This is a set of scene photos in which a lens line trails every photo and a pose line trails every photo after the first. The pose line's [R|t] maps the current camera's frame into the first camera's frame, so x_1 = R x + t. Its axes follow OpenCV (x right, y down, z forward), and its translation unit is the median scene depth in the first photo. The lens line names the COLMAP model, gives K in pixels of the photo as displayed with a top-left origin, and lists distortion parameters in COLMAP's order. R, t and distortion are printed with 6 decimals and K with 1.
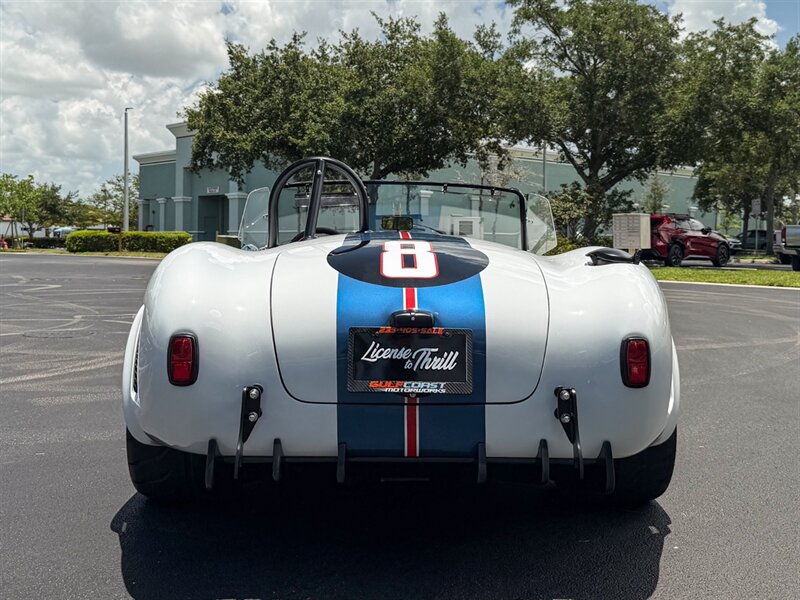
lens RADIAL K [[858.6, 0, 403.7], [0, 858.6, 220.5], [0, 0, 1]] dist [0.196791, -0.443787]
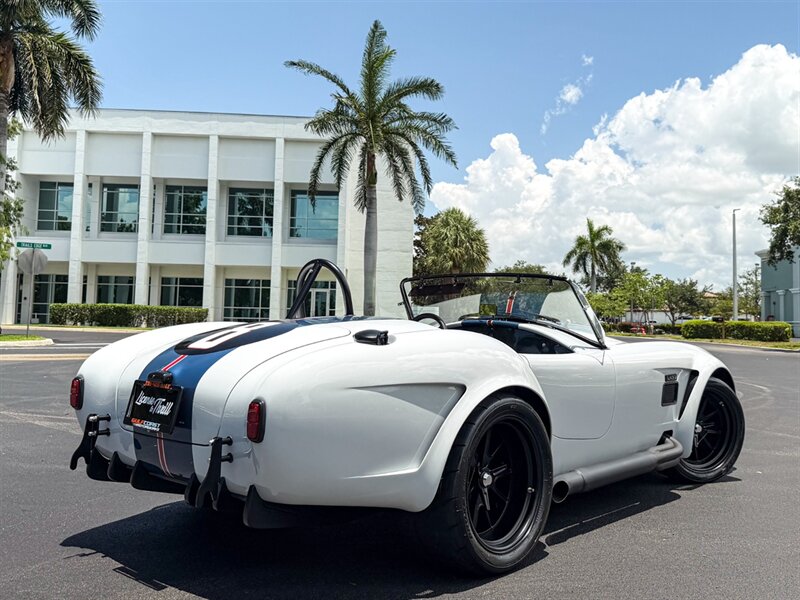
lens RADIAL K [[768.7, 0, 446.4], [0, 768.7, 265.5], [0, 0, 1]] dist [0.172765, -0.355685]
pose [[0.754878, -0.036947, -0.654824, 0.142897], [-0.001393, 0.998320, -0.057933, 0.000823], [0.655864, 0.044644, 0.753558, 0.040465]]
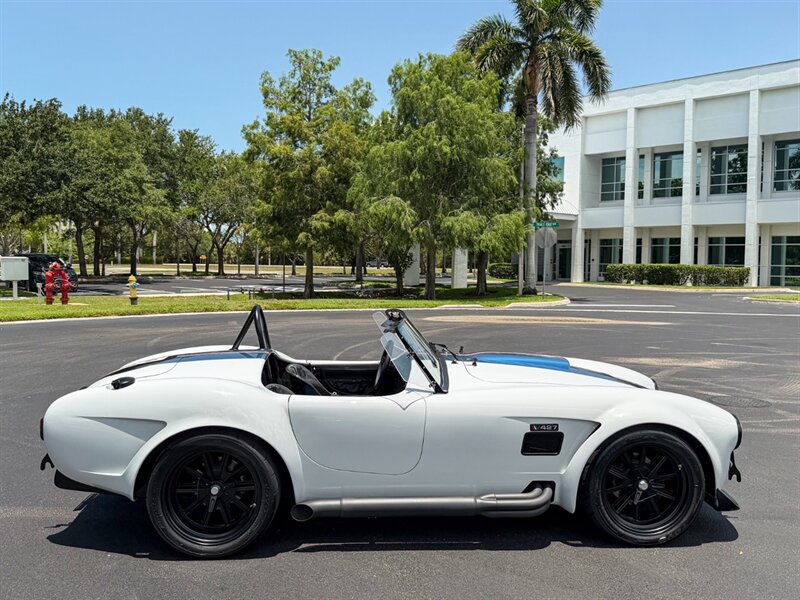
lens RADIAL K [[722.6, 0, 388.0], [0, 722.6, 297.0], [0, 0, 1]] dist [0.126564, -0.293182]
pose [[0.016502, 0.042647, -0.998954, 0.245658], [0.014344, 0.998977, 0.042885, -0.026251], [0.999761, -0.015037, 0.015874, 0.217053]]
